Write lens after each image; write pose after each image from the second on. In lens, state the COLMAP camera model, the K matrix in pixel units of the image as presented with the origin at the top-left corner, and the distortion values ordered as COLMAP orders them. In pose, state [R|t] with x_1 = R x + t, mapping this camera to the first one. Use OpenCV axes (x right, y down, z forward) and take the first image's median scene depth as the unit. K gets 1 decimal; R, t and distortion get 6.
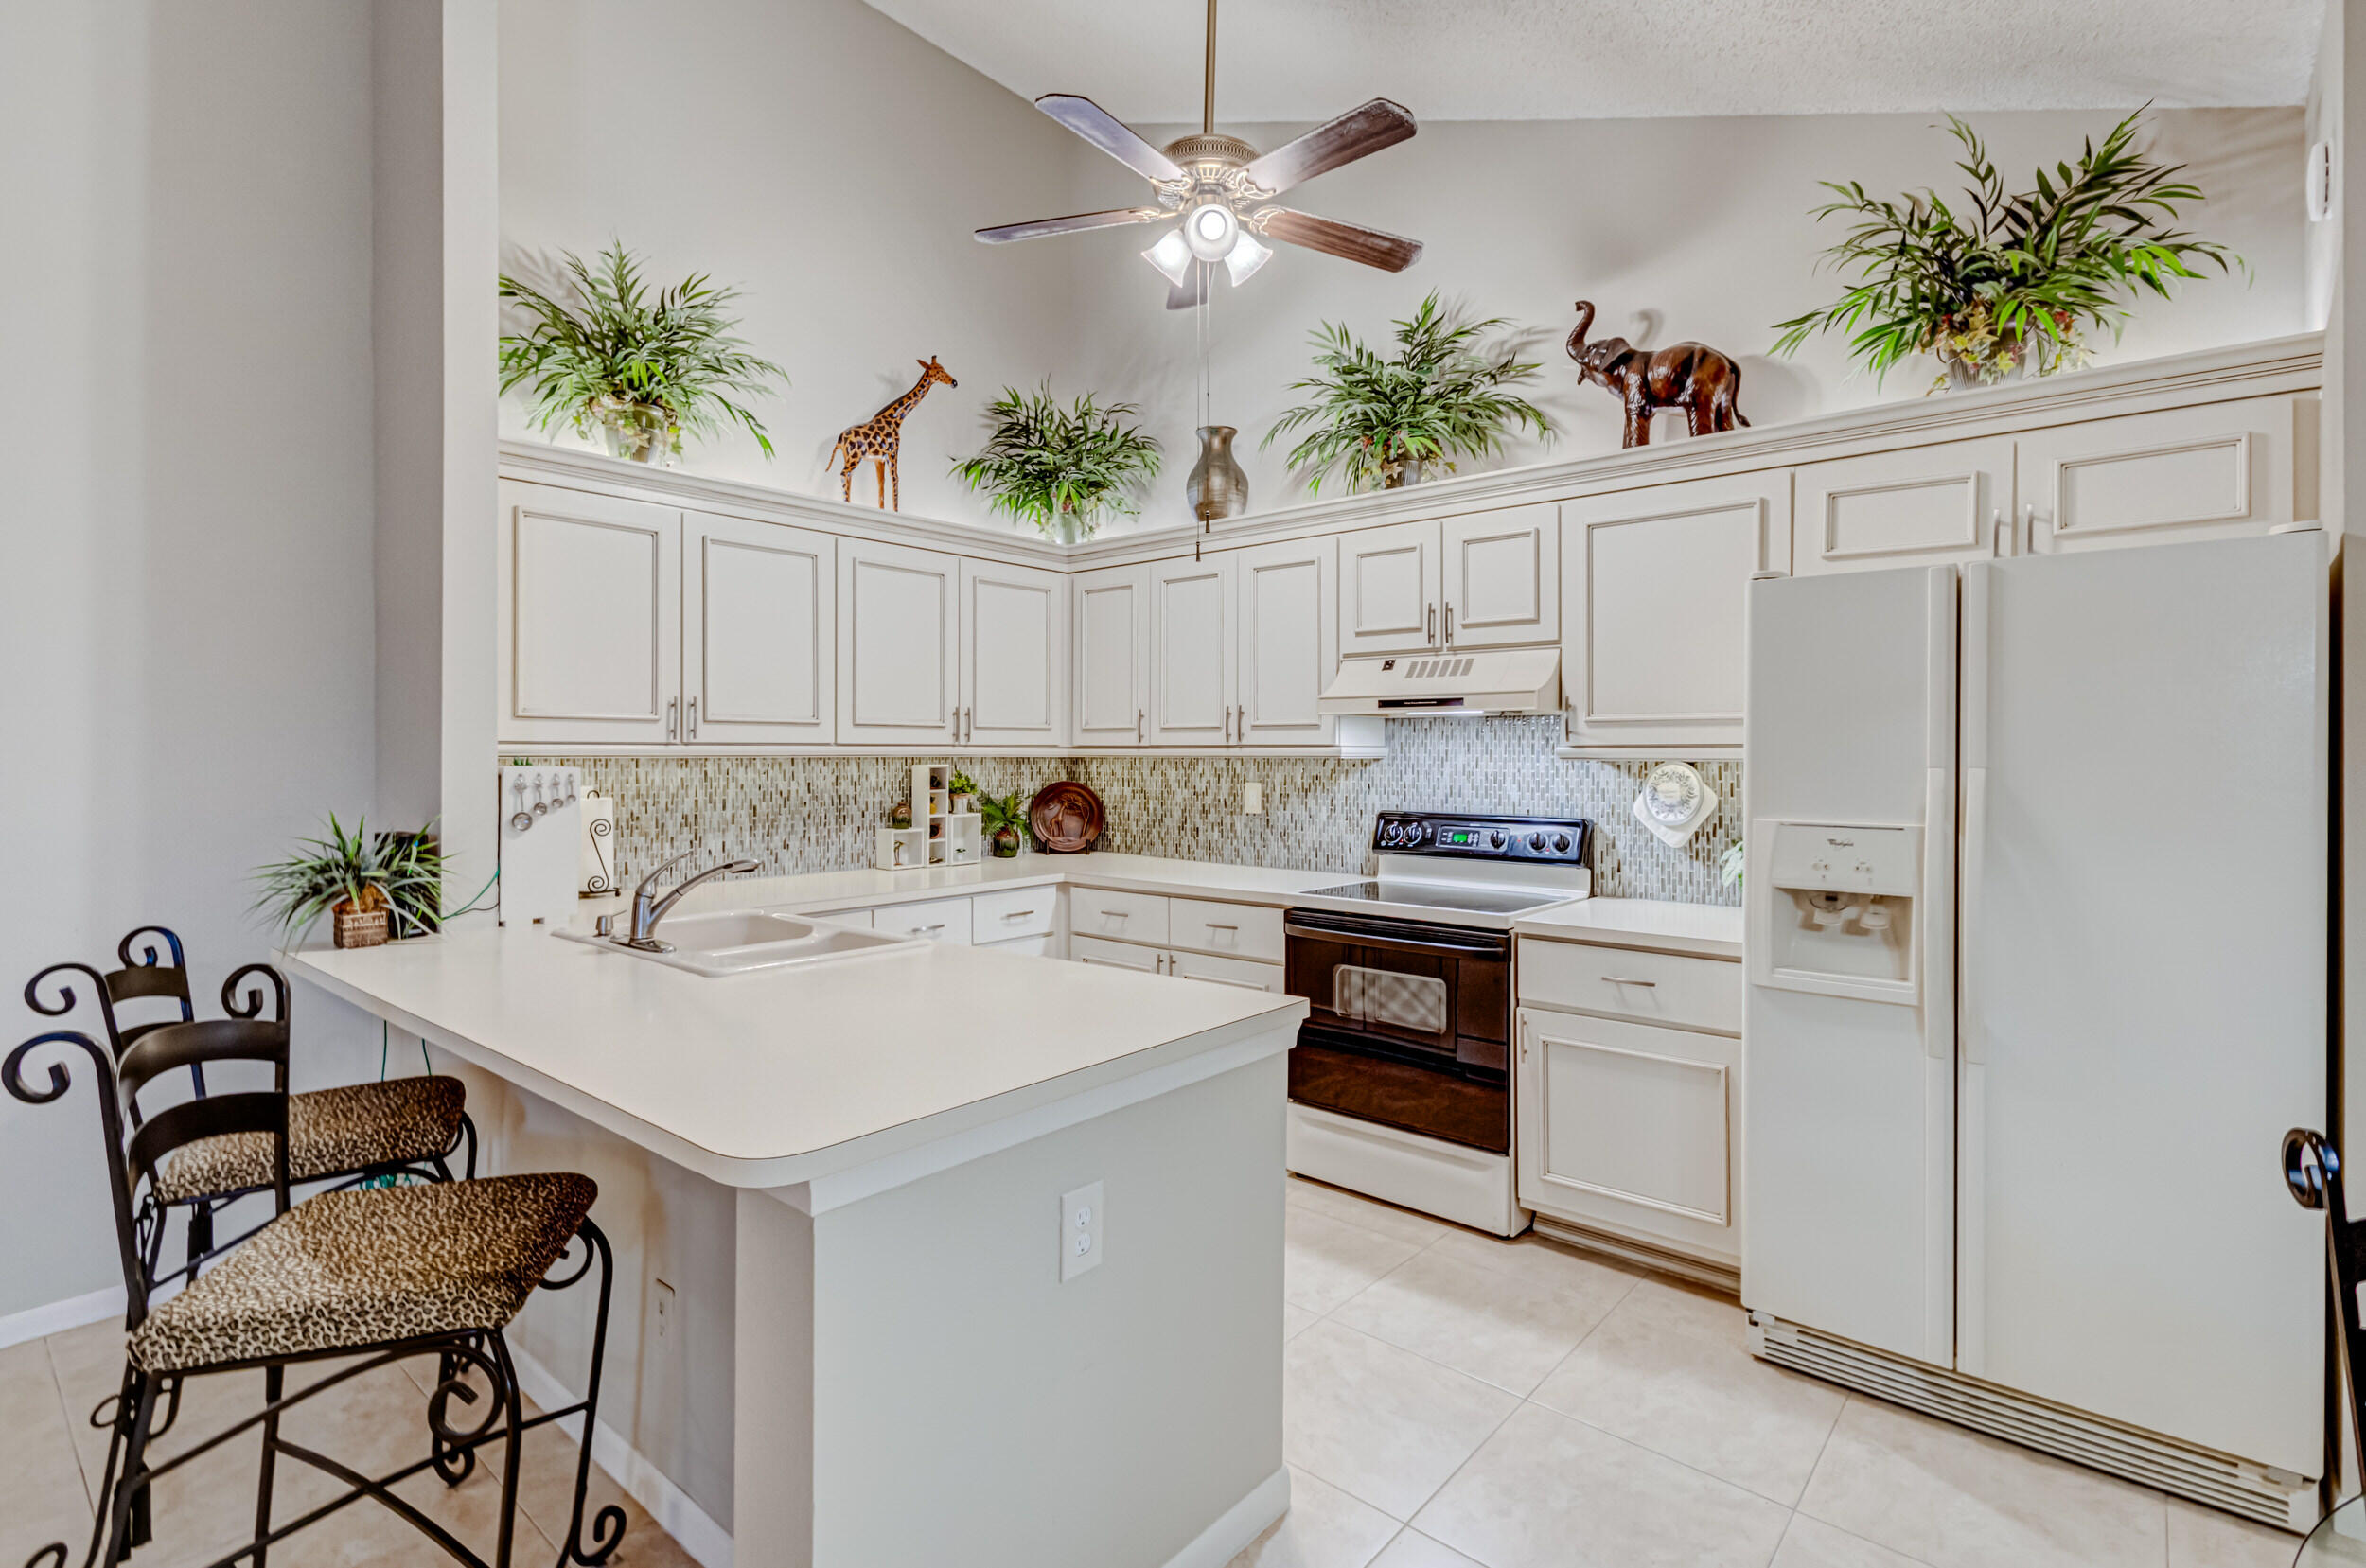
lens RADIAL K [[1106.6, 0, 1178.5], [0, 1106.6, 751.0], [0, 0, 1]] dist [0.012020, -0.000006]
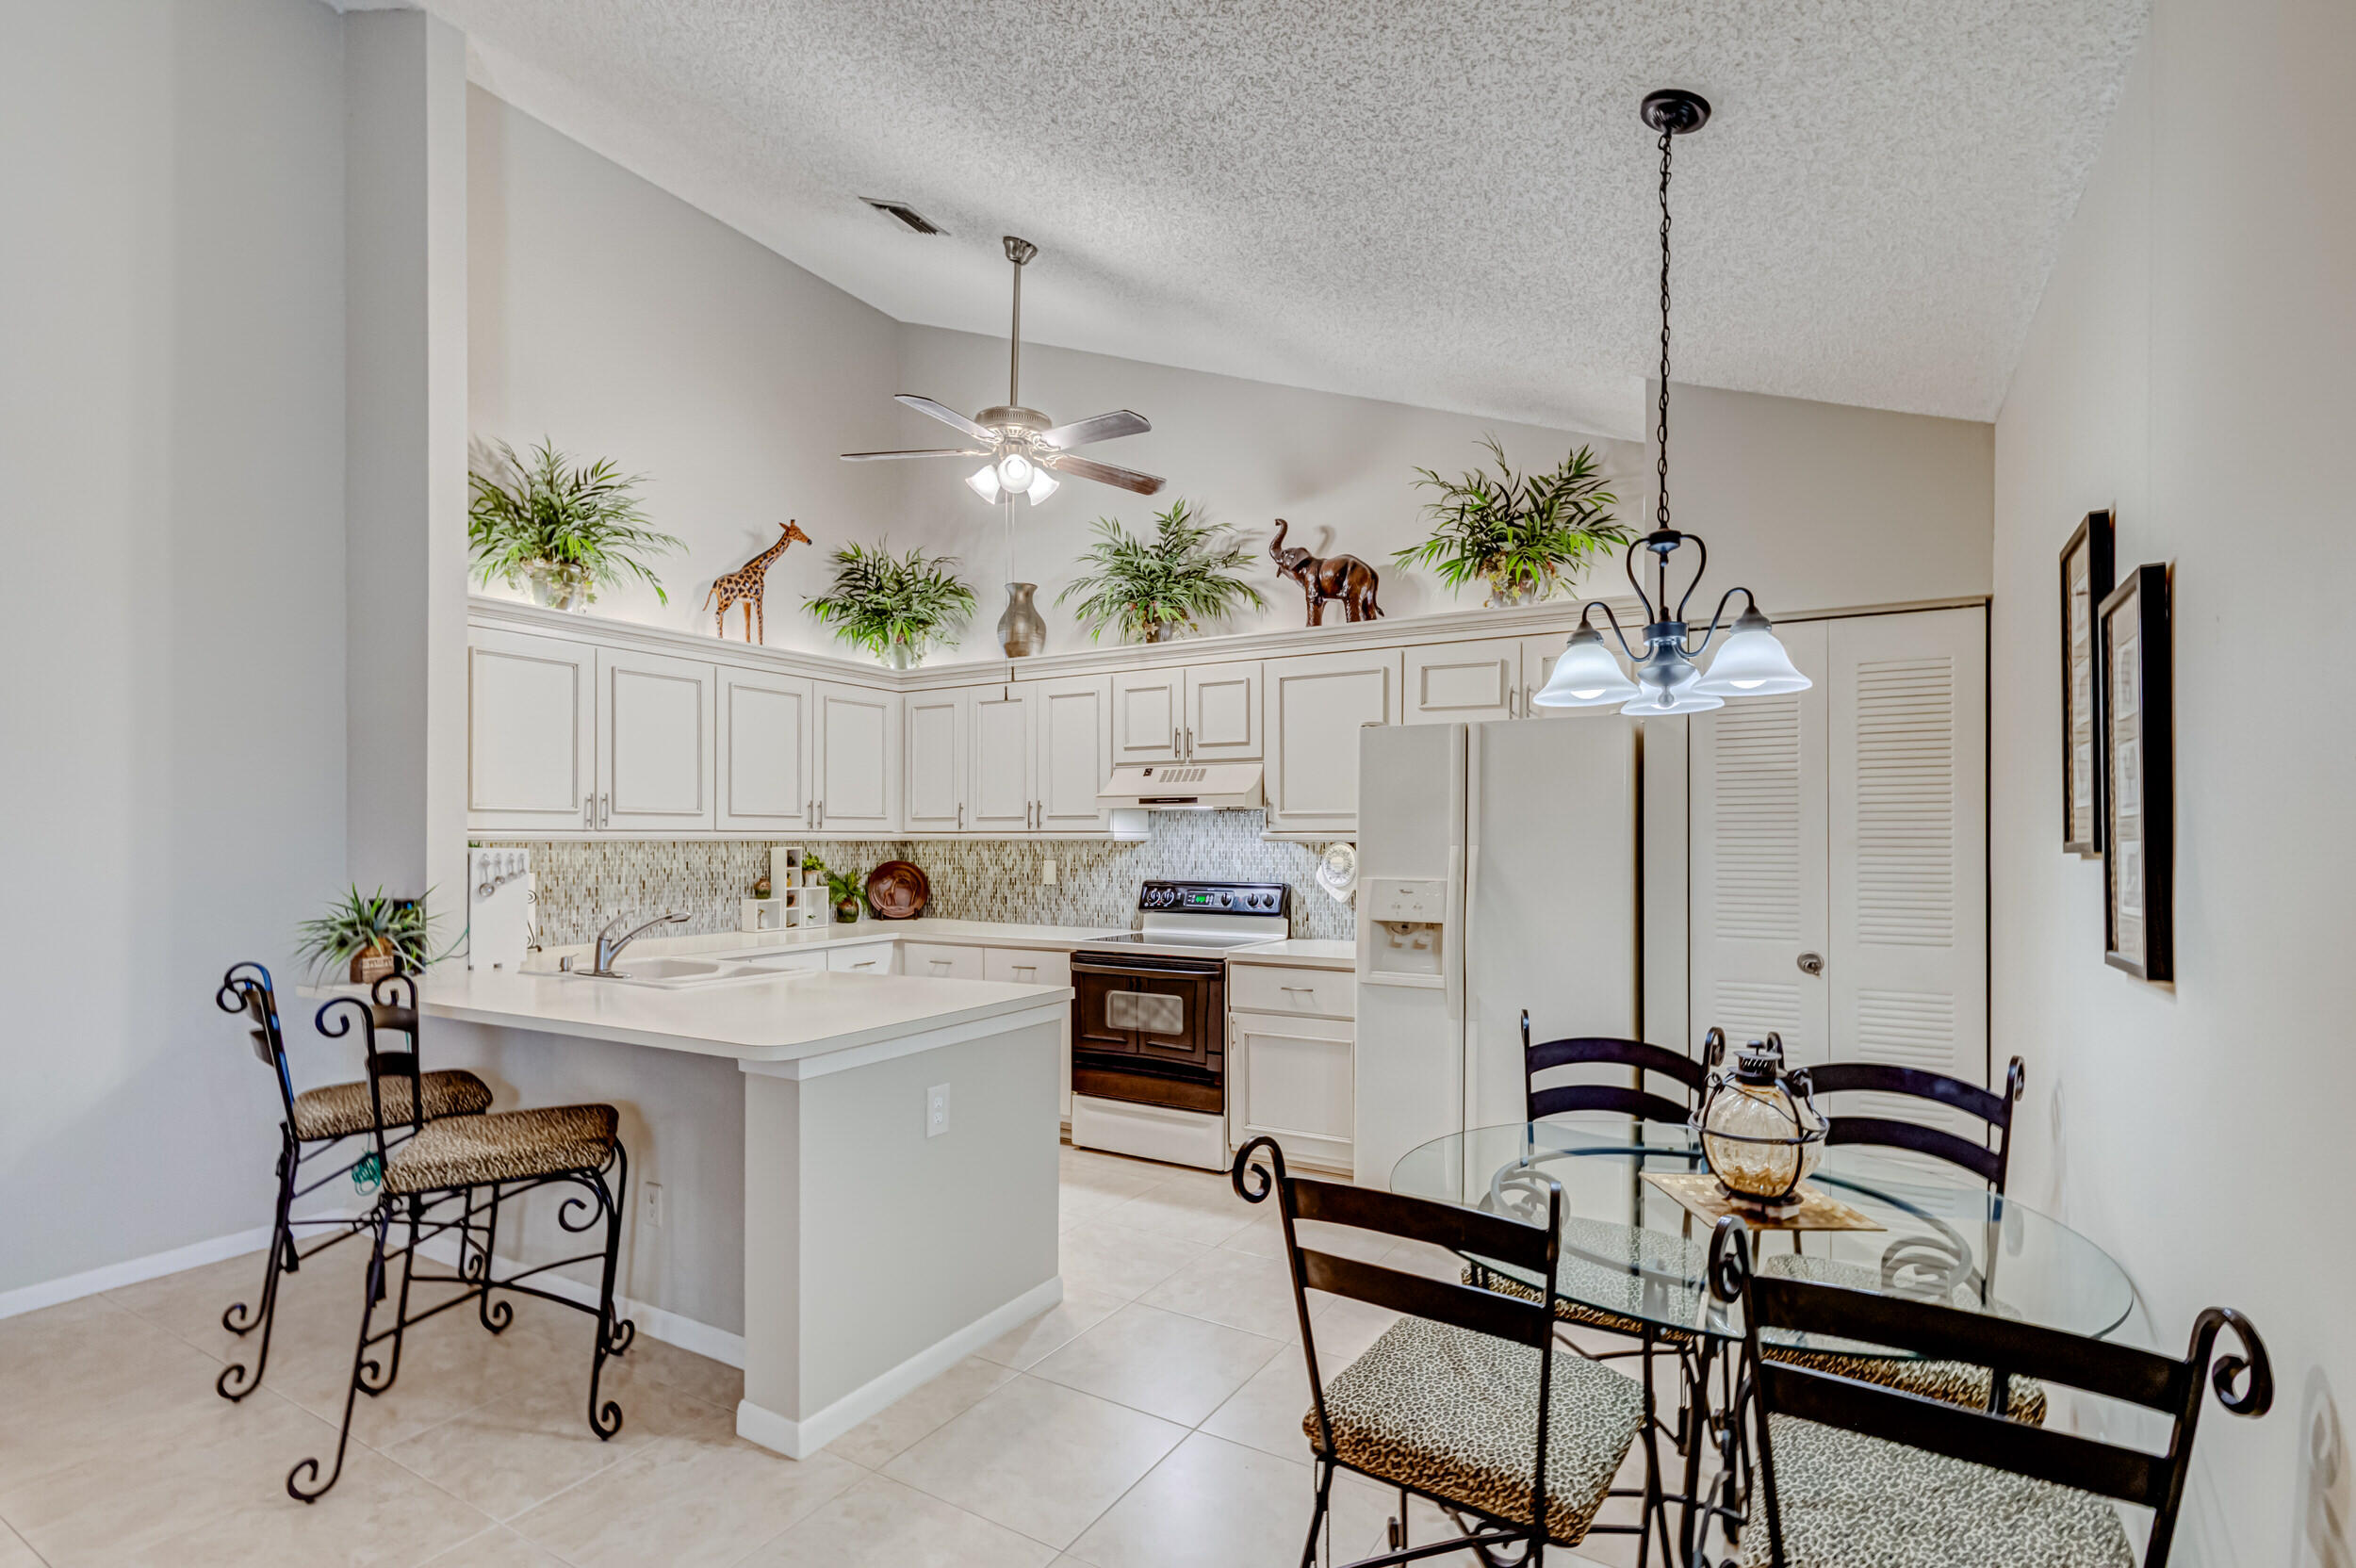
lens RADIAL K [[1101.9, 0, 1179.9], [0, 1101.9, 835.9], [0, 0, 1]] dist [0.012020, -0.000006]
pose [[0.985162, -0.001194, 0.171626, -0.004238], [0.001171, 0.999999, 0.000237, 0.000183], [-0.171626, -0.000032, 0.985162, -0.340242]]
